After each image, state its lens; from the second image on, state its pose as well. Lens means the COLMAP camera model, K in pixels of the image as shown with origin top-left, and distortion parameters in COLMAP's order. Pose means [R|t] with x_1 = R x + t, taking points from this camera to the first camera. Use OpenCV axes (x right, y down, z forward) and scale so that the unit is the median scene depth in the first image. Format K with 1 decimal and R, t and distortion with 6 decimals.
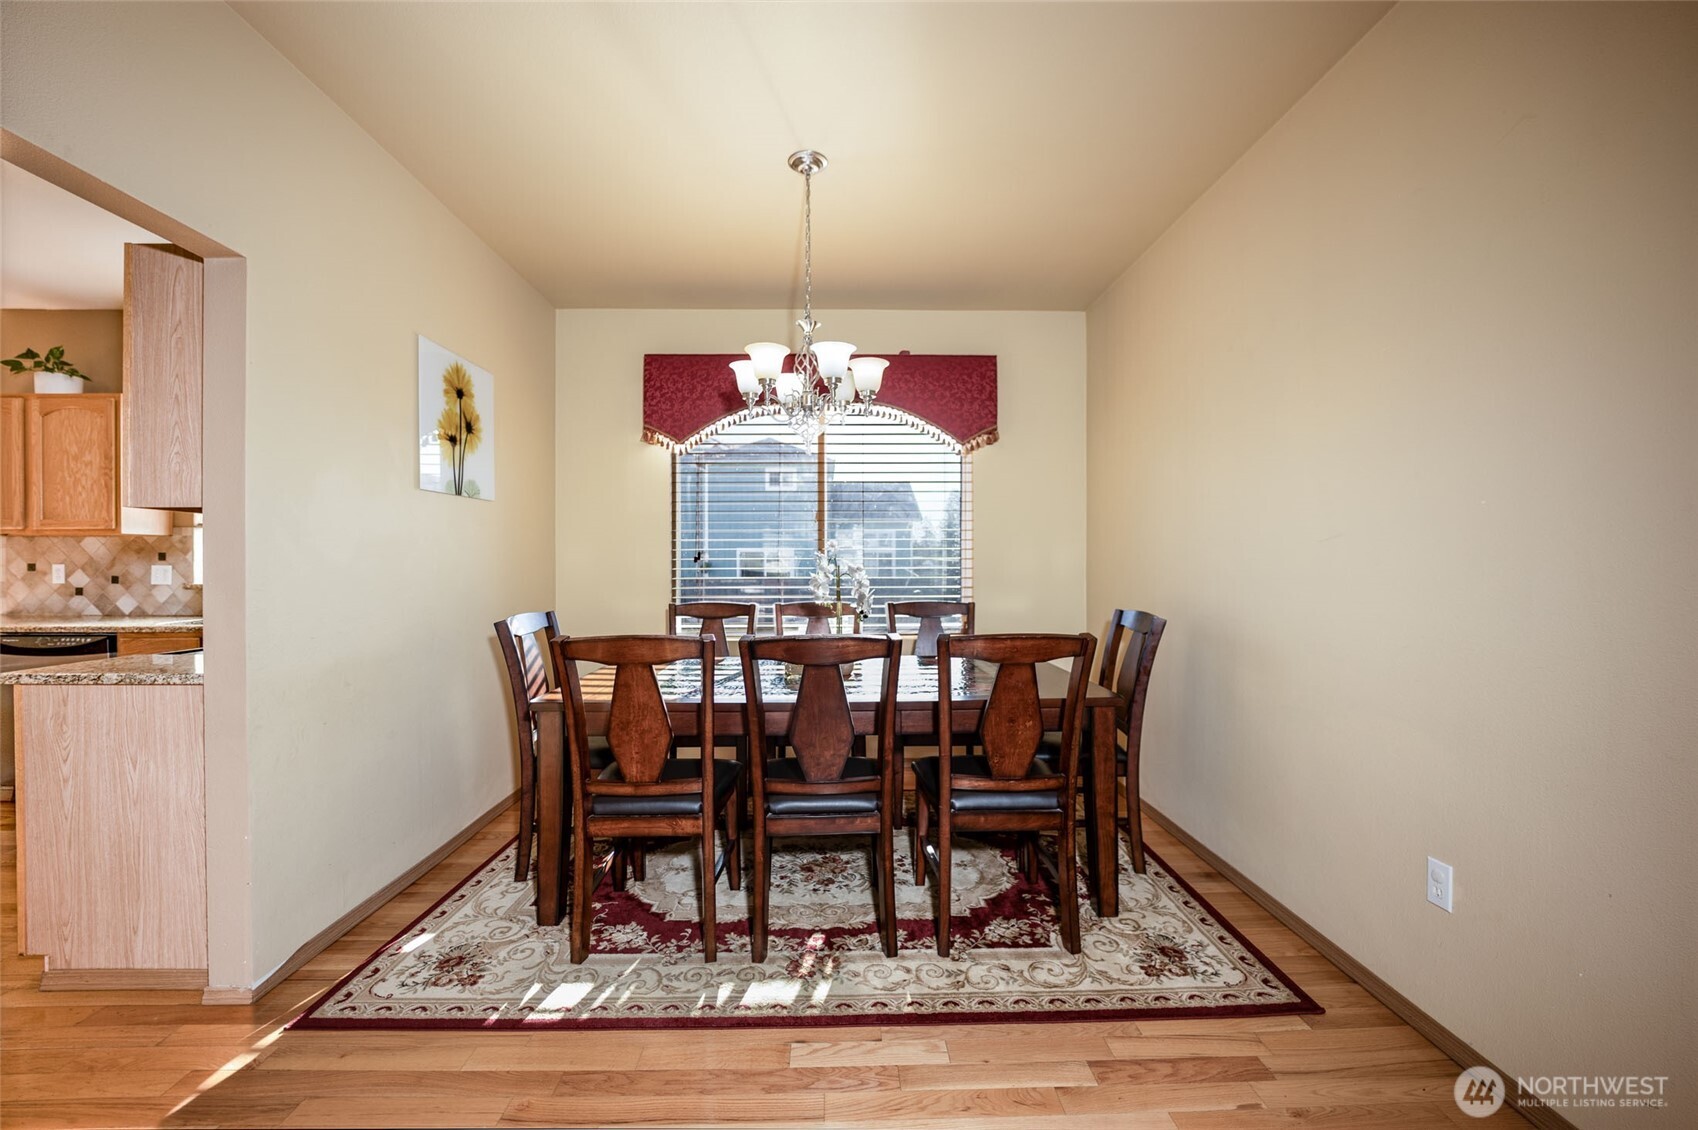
lens RADIAL K [[692.8, 0, 857.0], [0, 692.8, 561.7], [0, 0, 1]] dist [-0.019715, 0.000430]
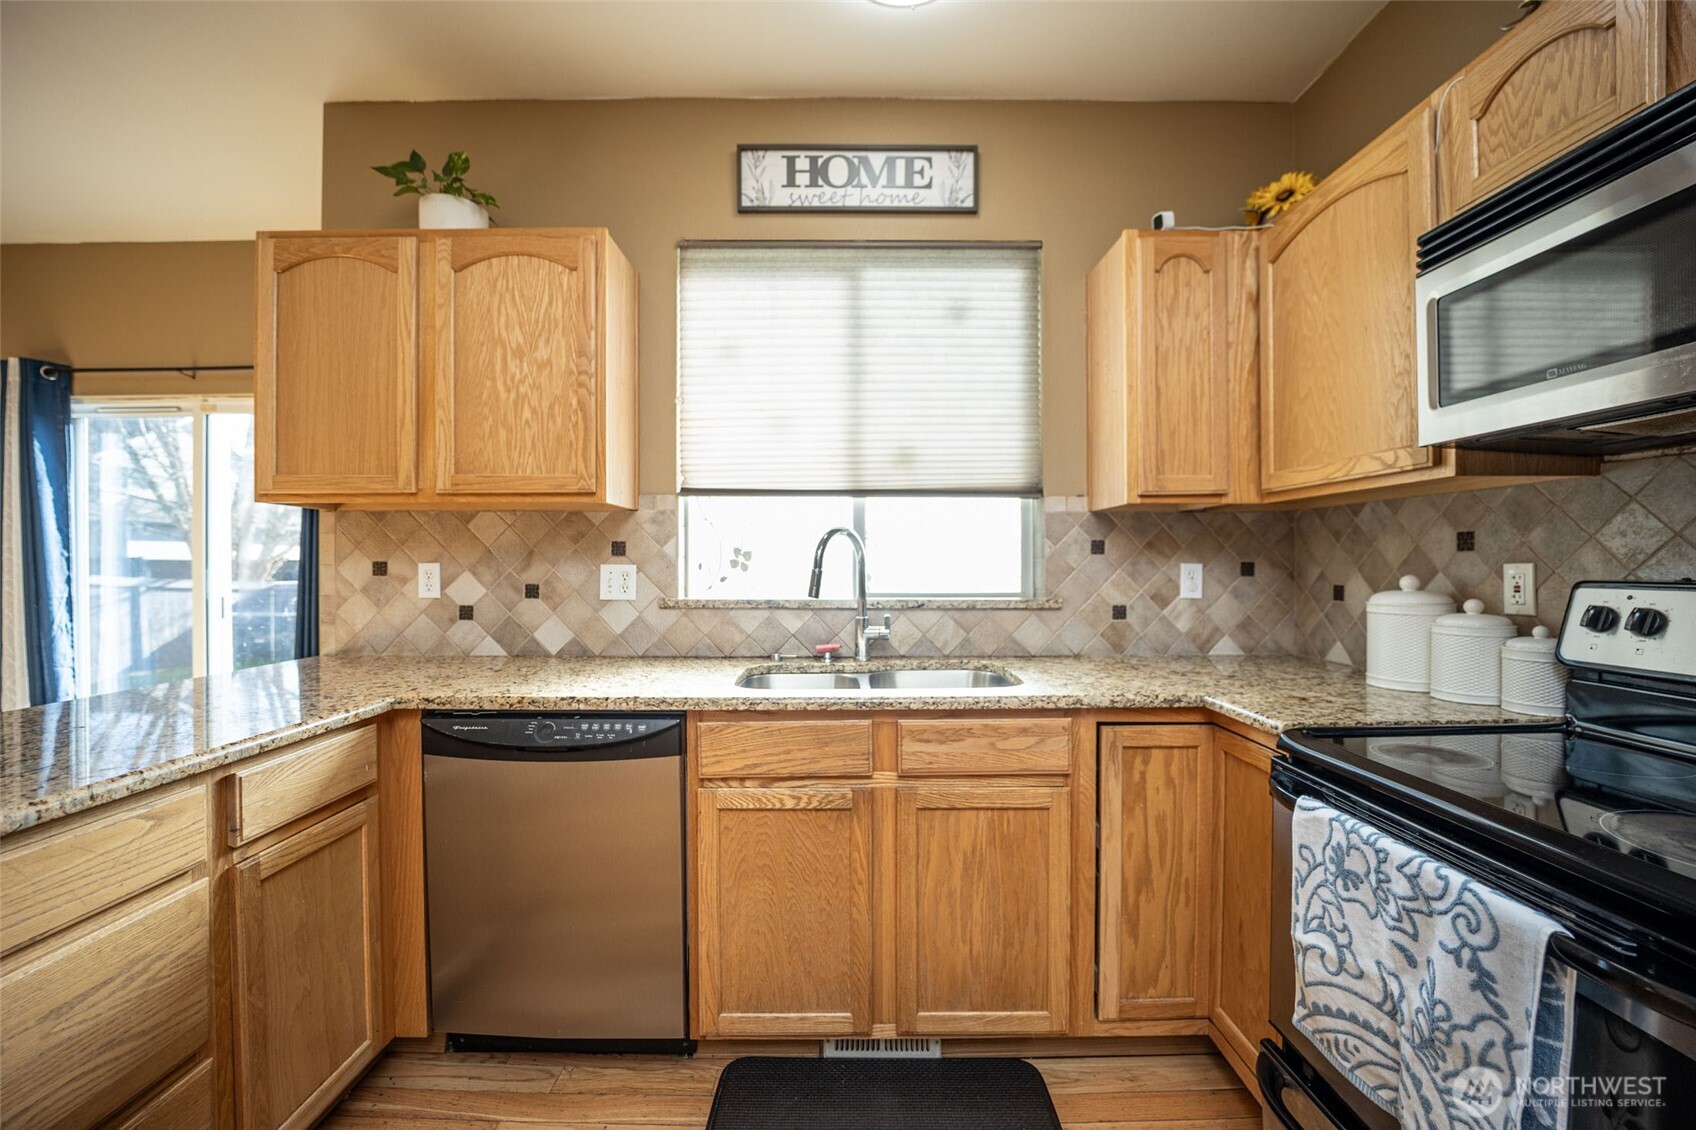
lens RADIAL K [[692.0, 0, 844.1], [0, 692.0, 565.9], [0, 0, 1]] dist [-0.019715, 0.000430]
pose [[0.999556, -0.003040, -0.029657, -0.829467], [0.002884, 0.999982, -0.005313, 0.009665], [0.029673, 0.005225, 0.999546, 0.450577]]
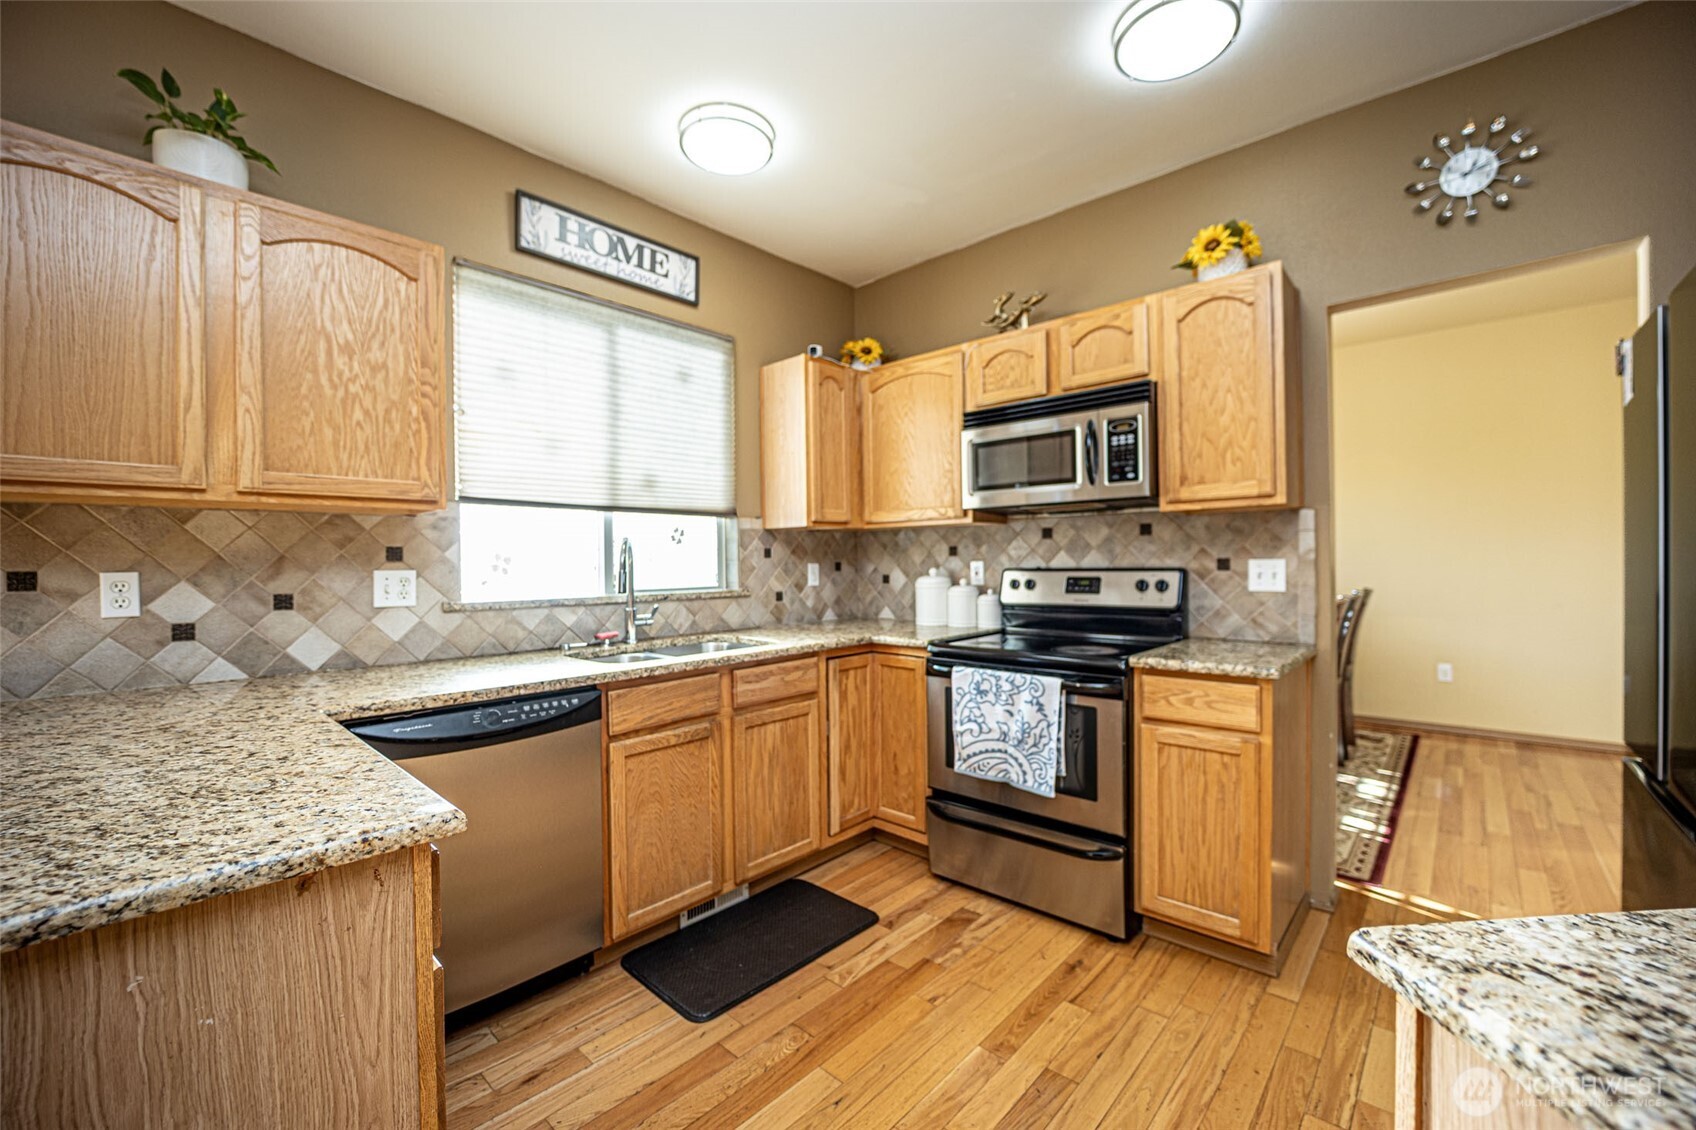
lens RADIAL K [[692.0, 0, 847.8], [0, 692.0, 569.3], [0, 0, 1]] dist [-0.019715, 0.000430]
pose [[0.698097, -0.018780, 0.715756, -1.167642], [0.020695, 0.999768, 0.006048, 0.008316], [-0.715704, 0.010590, 0.698324, 0.366519]]
